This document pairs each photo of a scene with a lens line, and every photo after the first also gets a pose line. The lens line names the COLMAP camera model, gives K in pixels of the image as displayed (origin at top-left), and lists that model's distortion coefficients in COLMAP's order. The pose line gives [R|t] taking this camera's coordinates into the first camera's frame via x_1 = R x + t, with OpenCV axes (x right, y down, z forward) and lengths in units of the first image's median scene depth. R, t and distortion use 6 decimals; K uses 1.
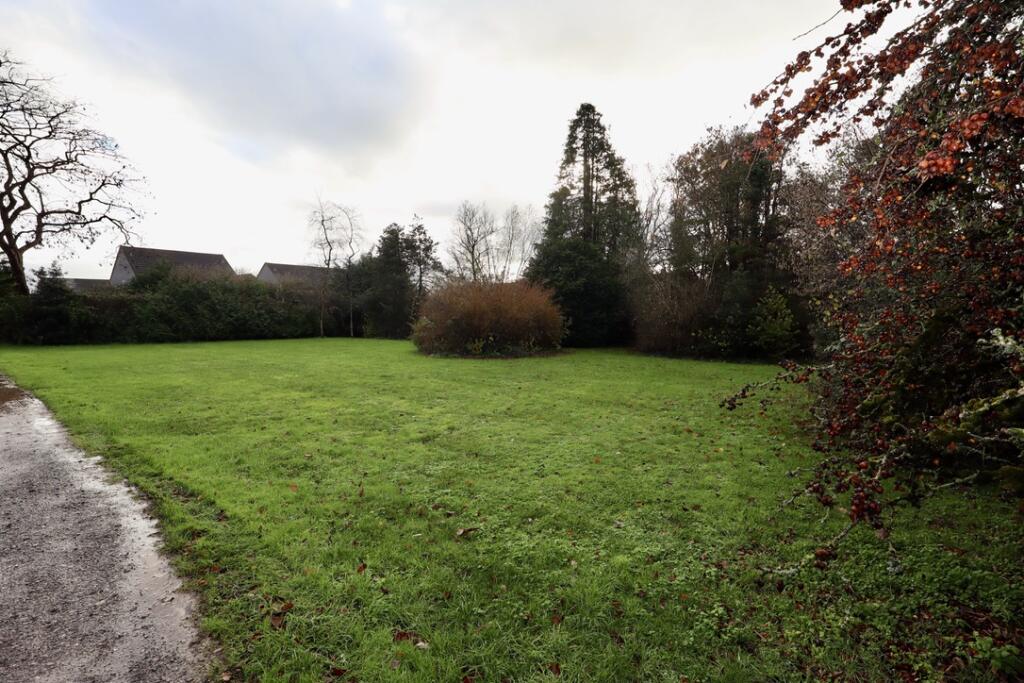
lens RADIAL K [[472.4, 0, 512.0], [0, 472.4, 341.5], [0, 0, 1]] dist [-0.000669, -0.000139]
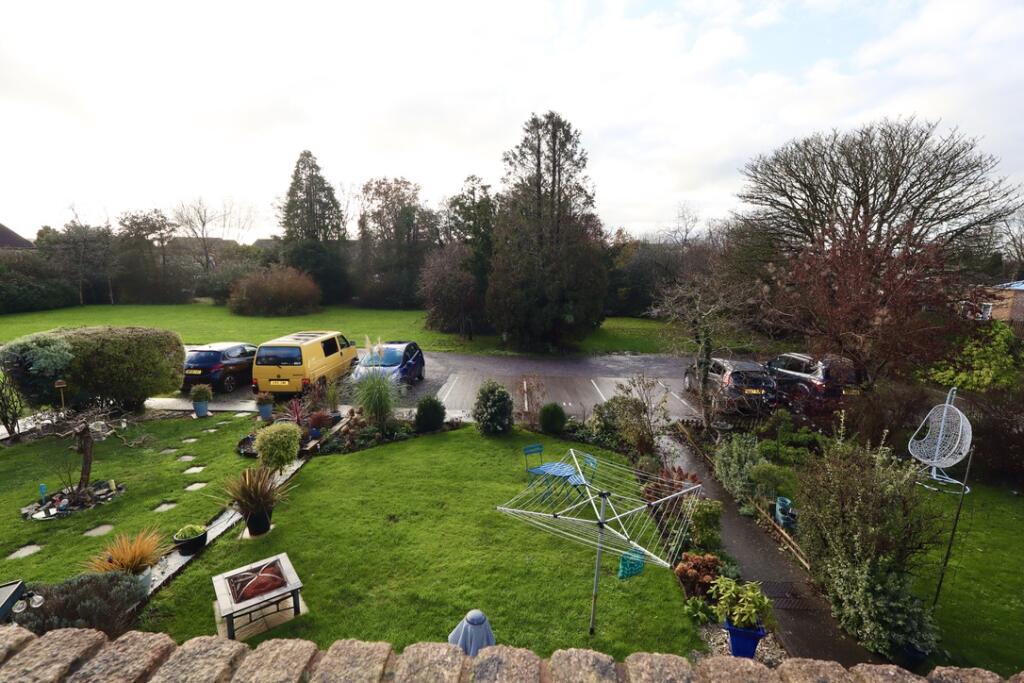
lens RADIAL K [[472.4, 0, 512.0], [0, 472.4, 341.5], [0, 0, 1]] dist [-0.000669, -0.000139]
pose [[0.805255, -0.111084, 0.582429, -0.254759], [0.031948, 0.988995, 0.144455, -0.063847], [-0.592067, -0.097716, 0.799943, -0.677416]]
